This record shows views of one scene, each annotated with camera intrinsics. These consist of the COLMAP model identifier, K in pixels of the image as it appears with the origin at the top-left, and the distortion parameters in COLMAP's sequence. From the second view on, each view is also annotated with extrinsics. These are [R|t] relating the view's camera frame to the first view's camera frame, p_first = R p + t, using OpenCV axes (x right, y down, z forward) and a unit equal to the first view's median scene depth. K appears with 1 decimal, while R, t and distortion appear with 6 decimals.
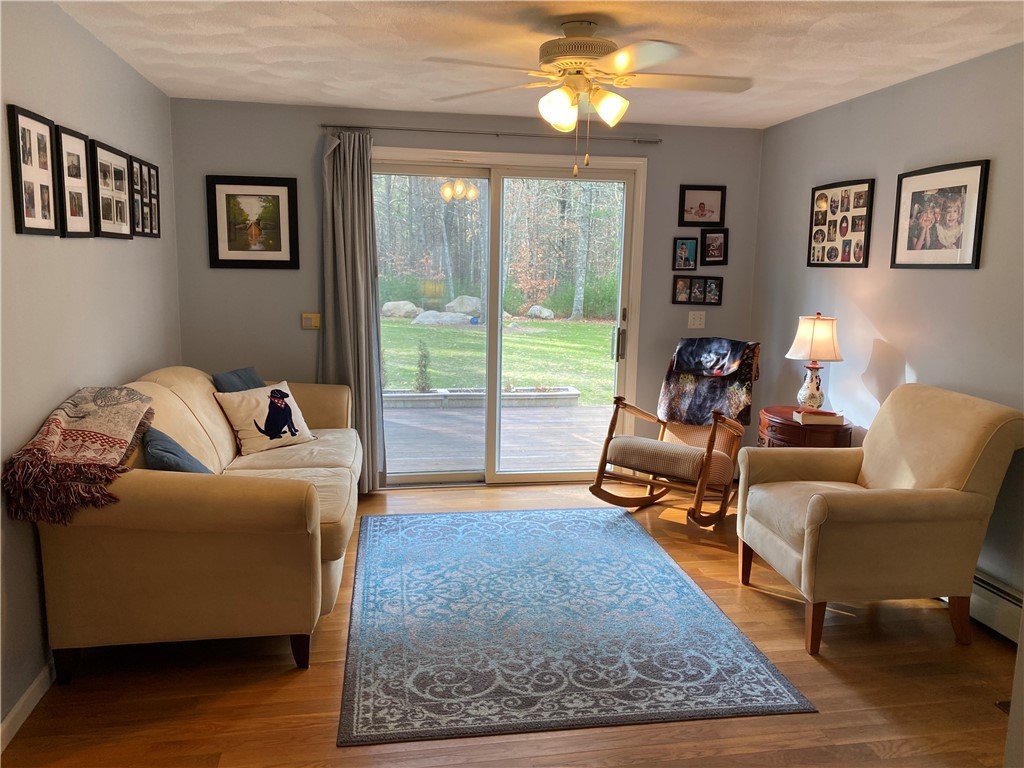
lens RADIAL K [[780.5, 0, 521.3], [0, 780.5, 383.7], [0, 0, 1]] dist [0.051700, -0.057324]
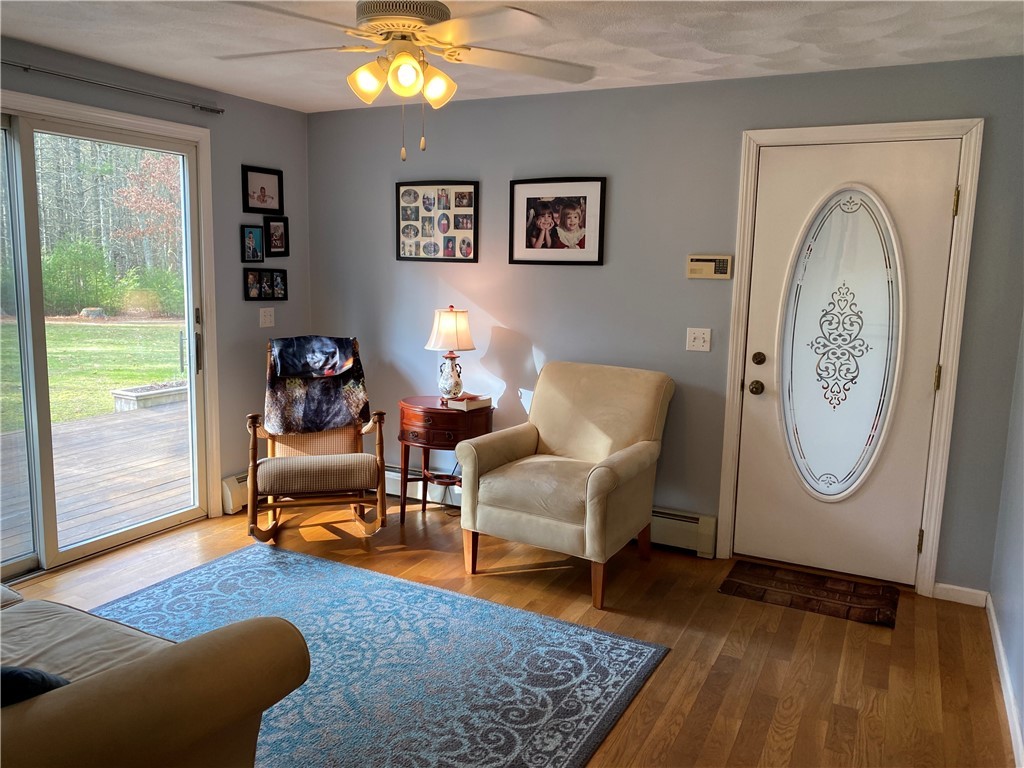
lens RADIAL K [[780.5, 0, 513.8], [0, 780.5, 378.5], [0, 0, 1]] dist [0.051700, -0.057324]
pose [[0.611136, -0.123232, 0.781874, -0.395402], [0.109784, 0.991455, 0.070454, -0.055806], [-0.783875, 0.042780, 0.619443, 0.278801]]
